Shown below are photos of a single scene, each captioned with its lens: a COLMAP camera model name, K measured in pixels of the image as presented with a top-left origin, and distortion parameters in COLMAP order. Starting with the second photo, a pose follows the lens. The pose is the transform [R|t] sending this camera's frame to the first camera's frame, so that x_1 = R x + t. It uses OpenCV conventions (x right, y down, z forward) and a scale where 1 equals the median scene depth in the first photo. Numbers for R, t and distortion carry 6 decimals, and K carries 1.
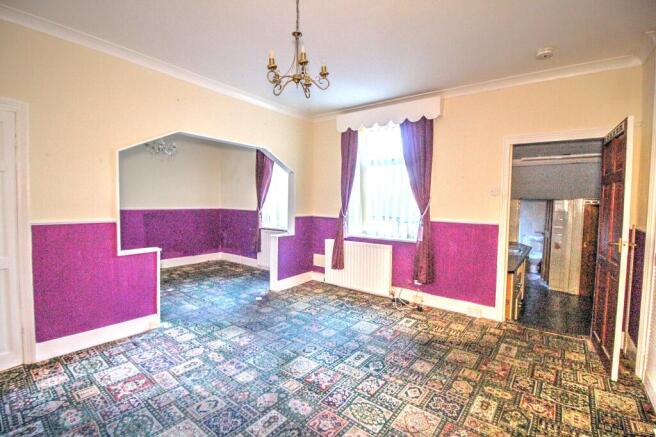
lens RADIAL K [[304.8, 0, 325.0], [0, 304.8, 216.4], [0, 0, 1]] dist [0.002737, -0.012678]
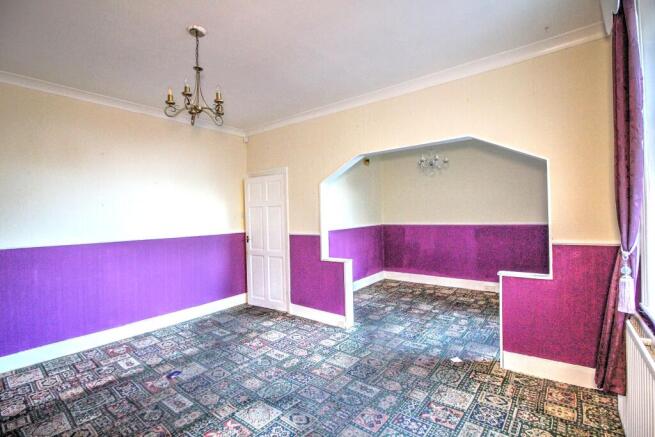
lens RADIAL K [[304.4, 0, 324.5], [0, 304.4, 216.4], [0, 0, 1]] dist [0.002737, -0.012678]
pose [[-0.017245, -0.017570, -0.999697, 0.655353], [-0.020481, 0.999642, -0.017215, -0.040229], [0.999642, 0.020178, -0.017599, 1.007525]]
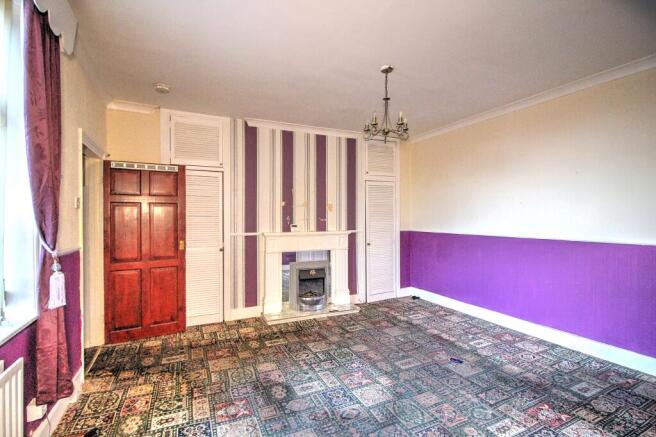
lens RADIAL K [[297.6, 0, 324.4], [0, 297.6, 217.2], [0, 0, 1]] dist [-0.002232, -0.009702]
pose [[-0.890785, -0.014165, 0.454205, -0.310133], [0.008678, 0.998802, 0.048168, -0.094658], [-0.454343, 0.046849, -0.889594, 1.590230]]
